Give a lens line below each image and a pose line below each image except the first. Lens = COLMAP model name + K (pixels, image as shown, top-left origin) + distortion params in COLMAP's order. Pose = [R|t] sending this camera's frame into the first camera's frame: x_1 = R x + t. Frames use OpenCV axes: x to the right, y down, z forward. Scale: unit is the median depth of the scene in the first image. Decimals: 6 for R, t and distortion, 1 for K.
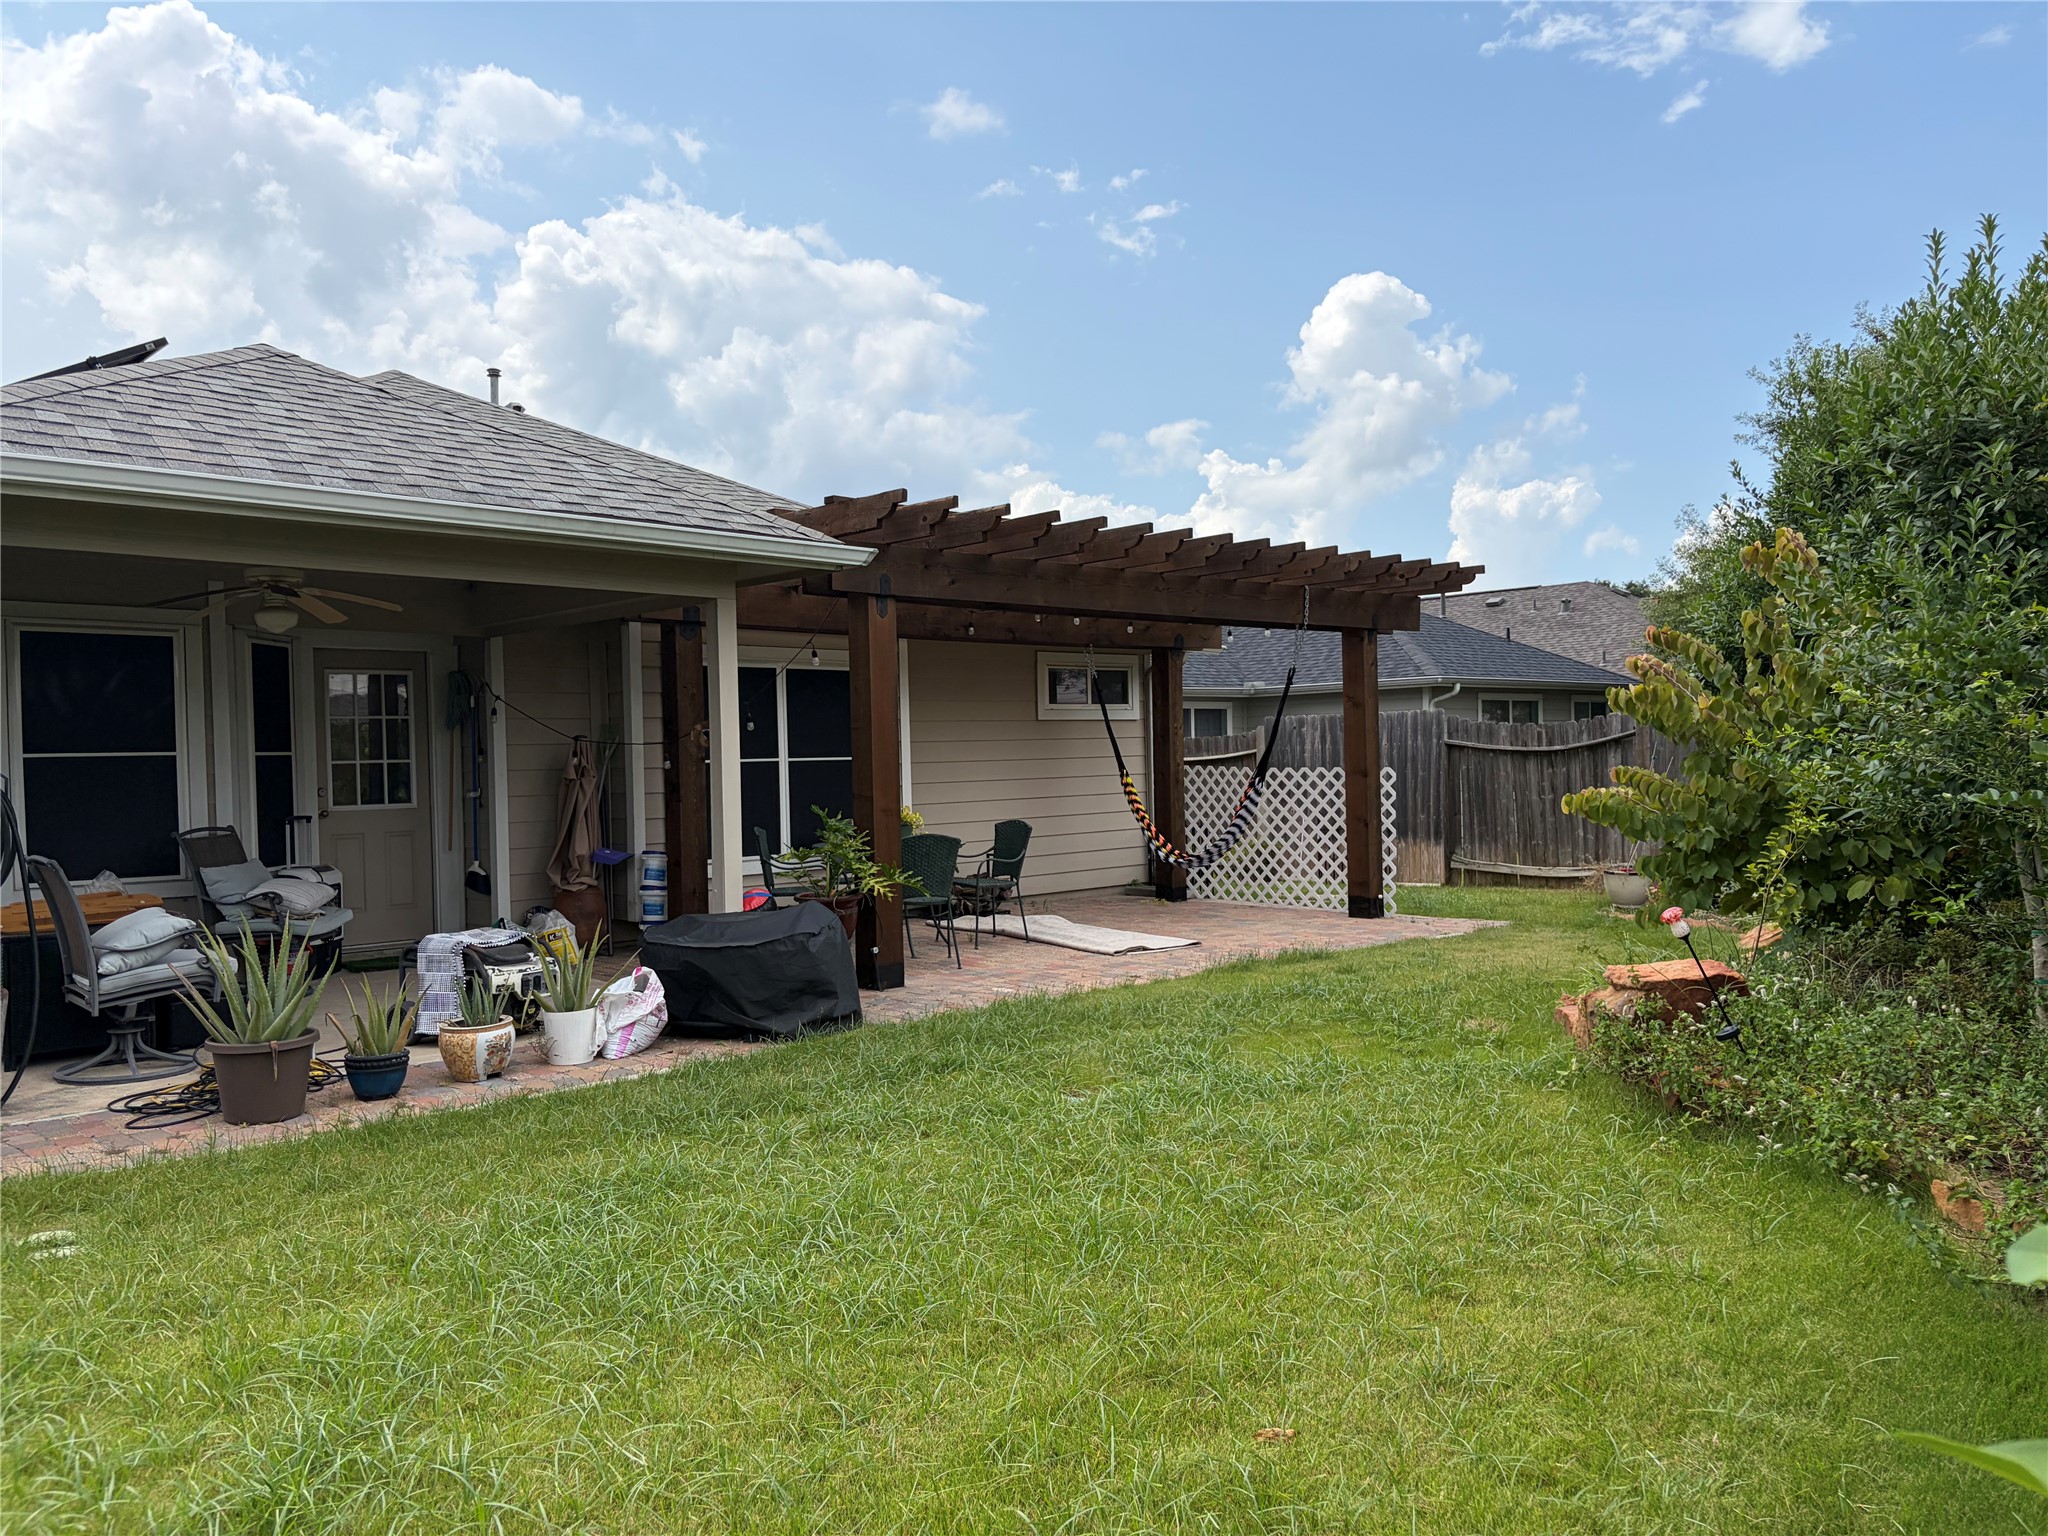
lens RADIAL K [[1553.3, 0, 992.1], [0, 1553.3, 802.9], [0, 0, 1]] dist [0.055143, -0.069636]
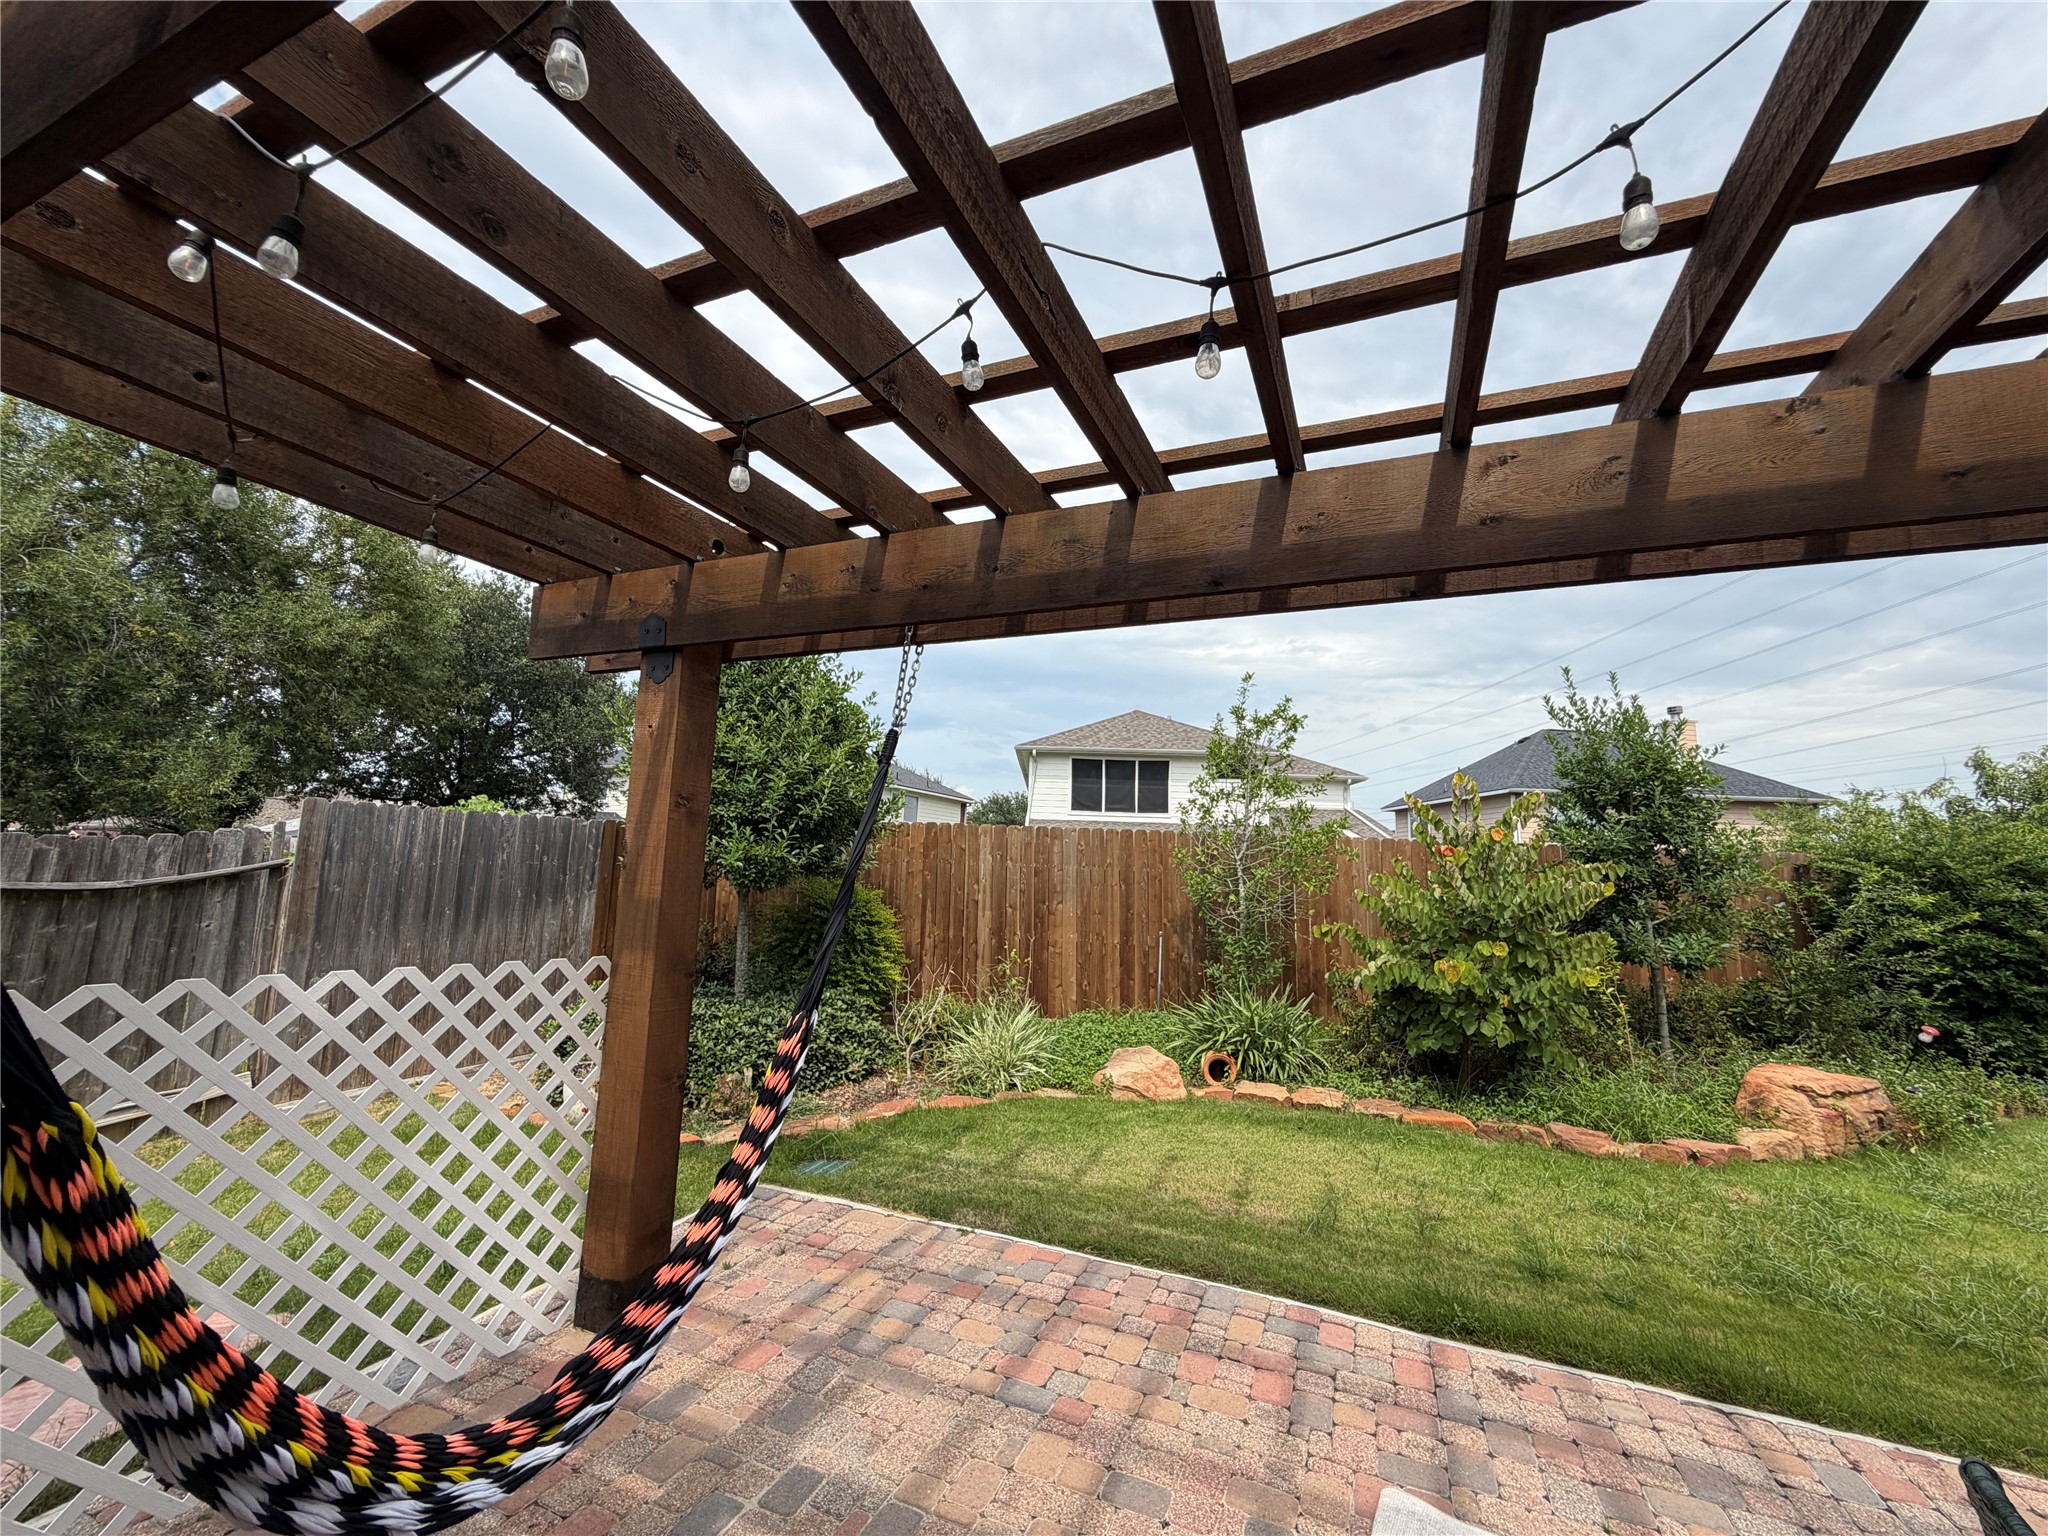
lens RADIAL K [[824.8, 0, 1026.1], [0, 824.8, 763.7], [0, 0, 1]] dist [0.001121, 0.000053]
pose [[-0.394597, 0.131405, 0.909410, -0.021234], [-0.000433, 0.989695, -0.143193, -0.036488], [-0.918854, -0.056897, -0.390473, 0.838399]]
